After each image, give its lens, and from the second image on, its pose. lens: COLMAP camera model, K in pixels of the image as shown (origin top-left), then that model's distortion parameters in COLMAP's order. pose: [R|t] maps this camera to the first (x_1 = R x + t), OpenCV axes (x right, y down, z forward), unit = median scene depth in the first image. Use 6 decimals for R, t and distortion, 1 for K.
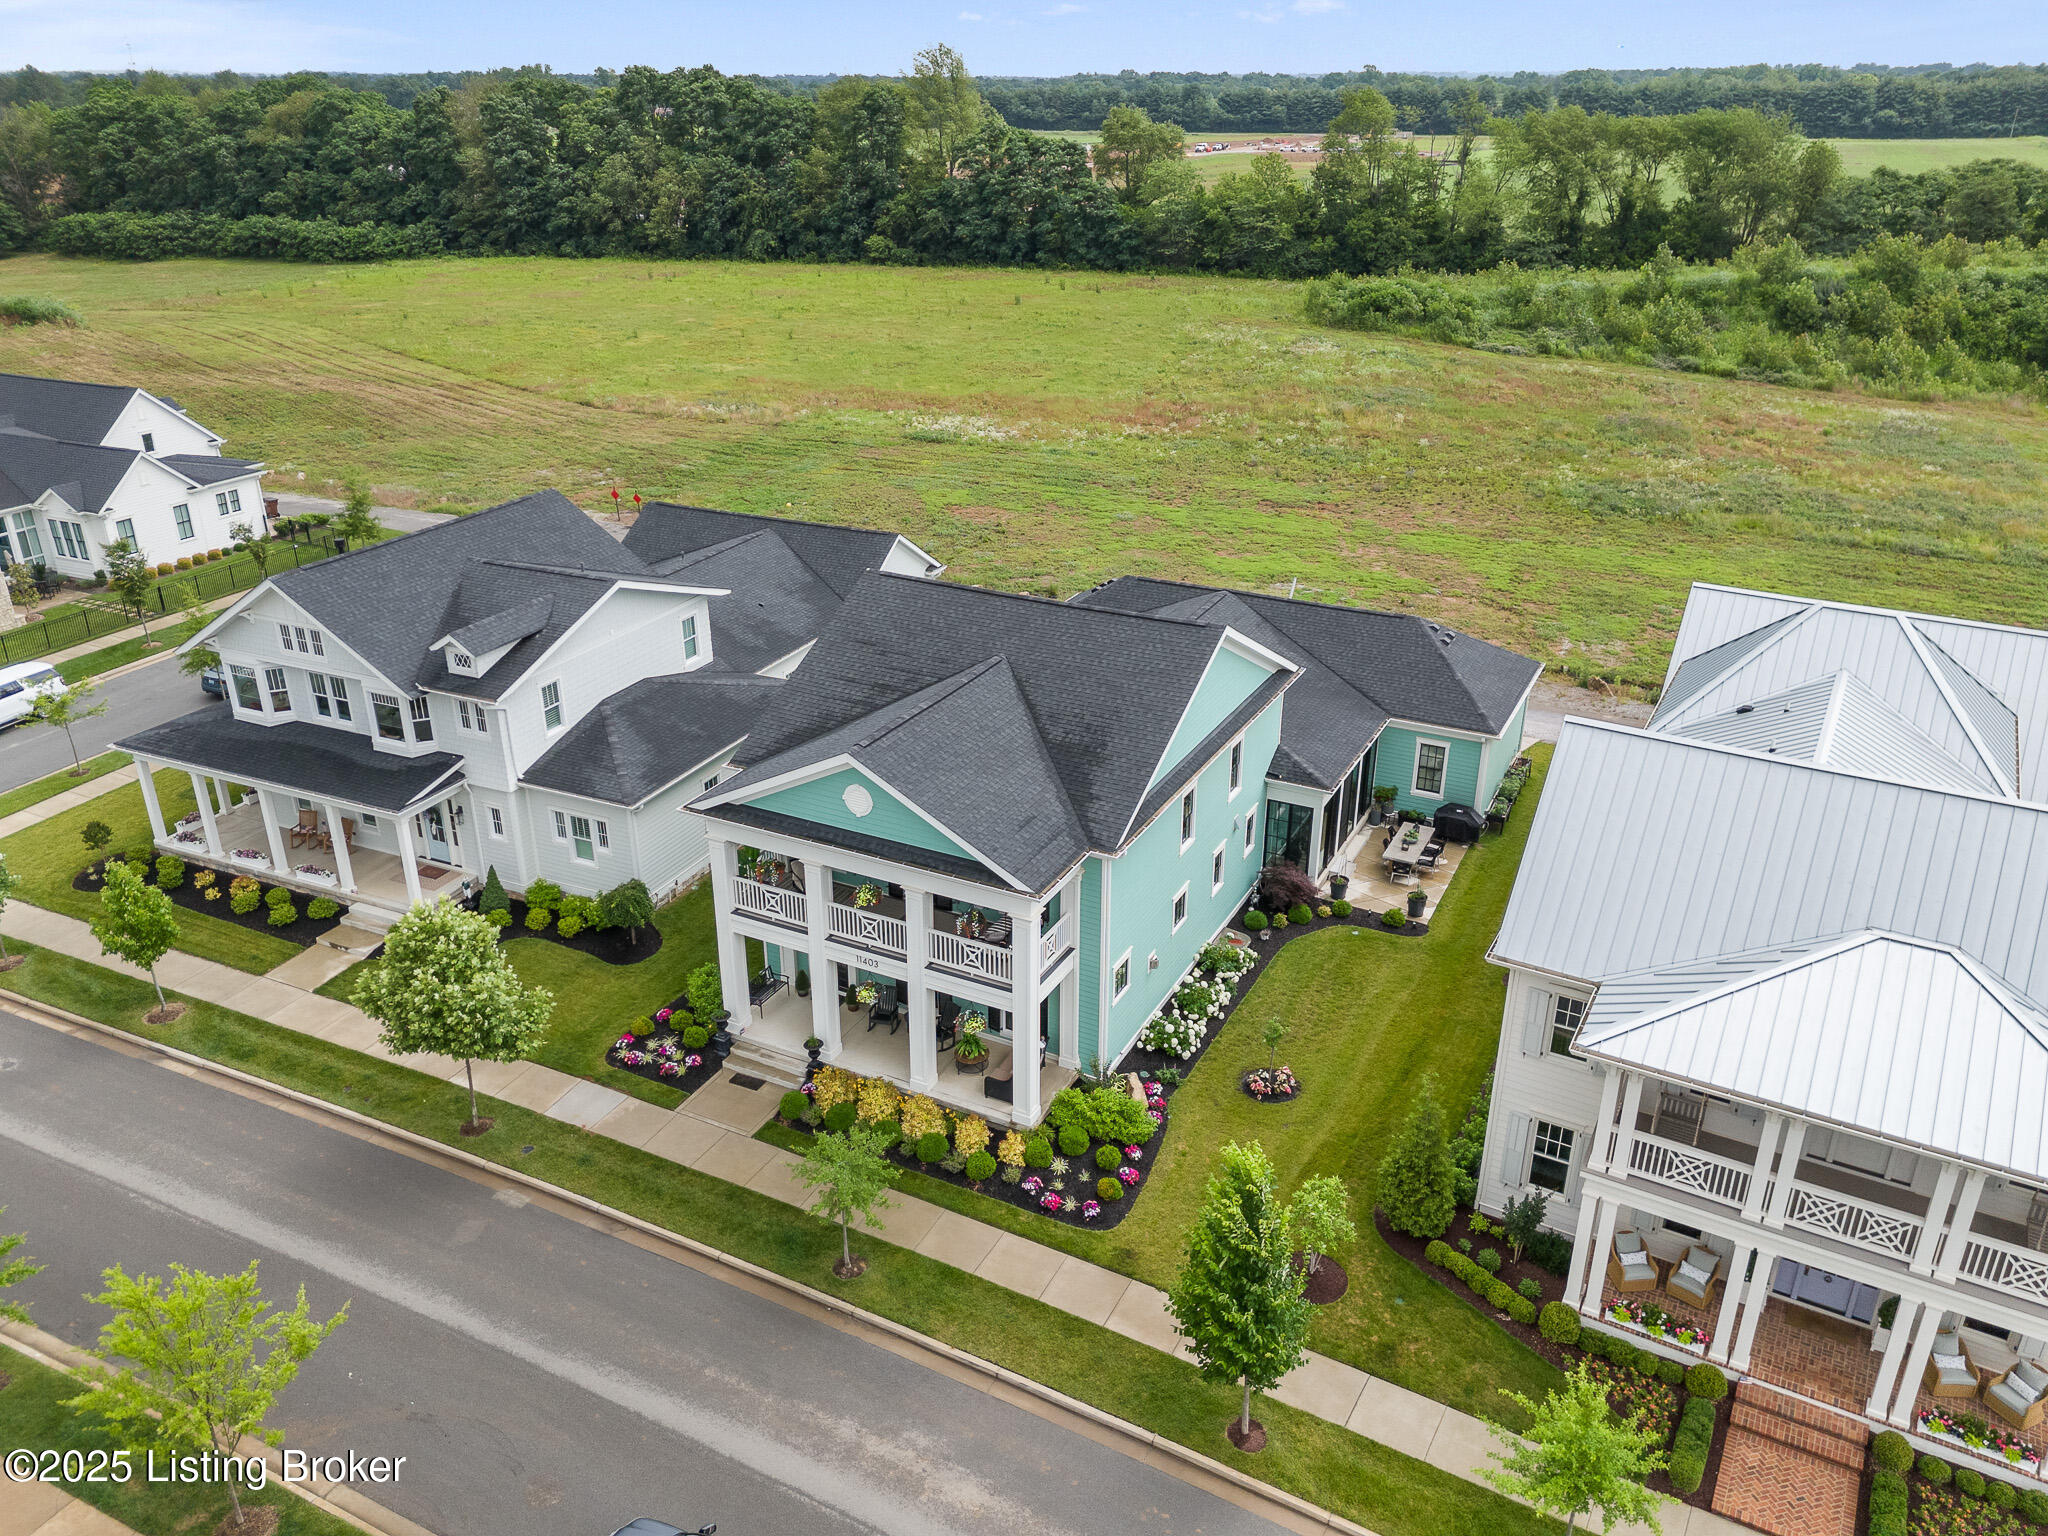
lens RADIAL K [[1501.0, 0, 1022.1], [0, 1501.0, 750.2], [0, 0, 1]] dist [0.067571, -0.063009]
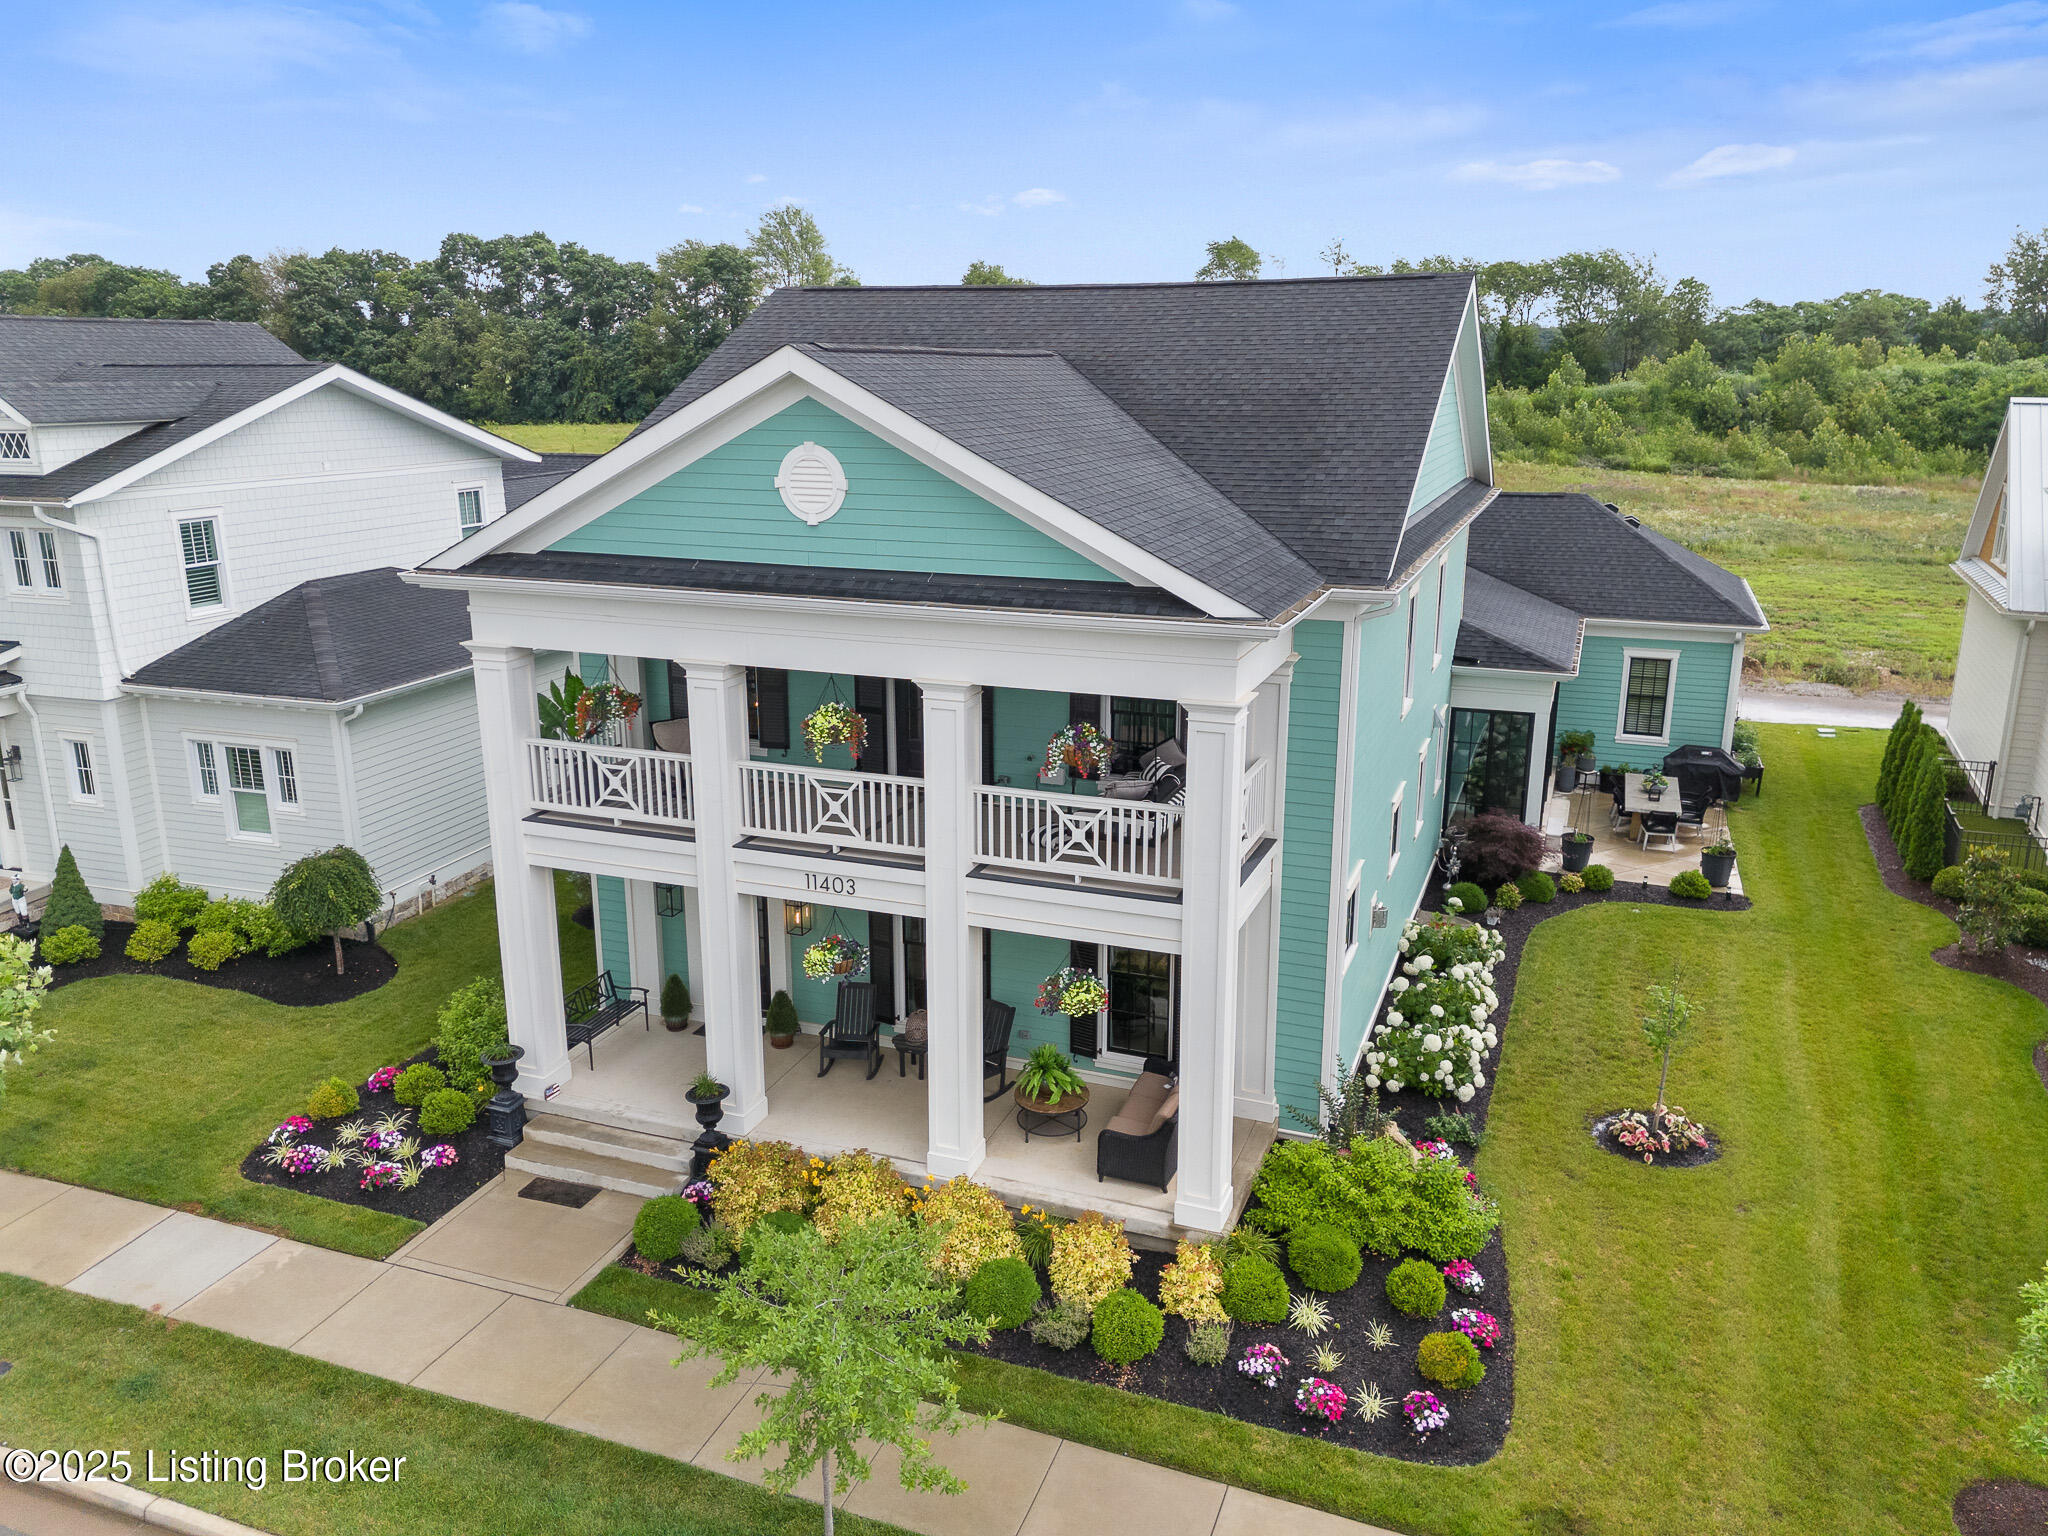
lens RADIAL K [[1501.0, 0, 1025.7], [0, 1501.0, 764.3], [0, 0, 1]] dist [0.067571, -0.063009]
pose [[0.993926, -0.029261, 0.106089, -0.074590], [0.044776, 0.988129, -0.146957, 0.141975], [-0.100529, 0.150815, 0.983437, 0.442215]]
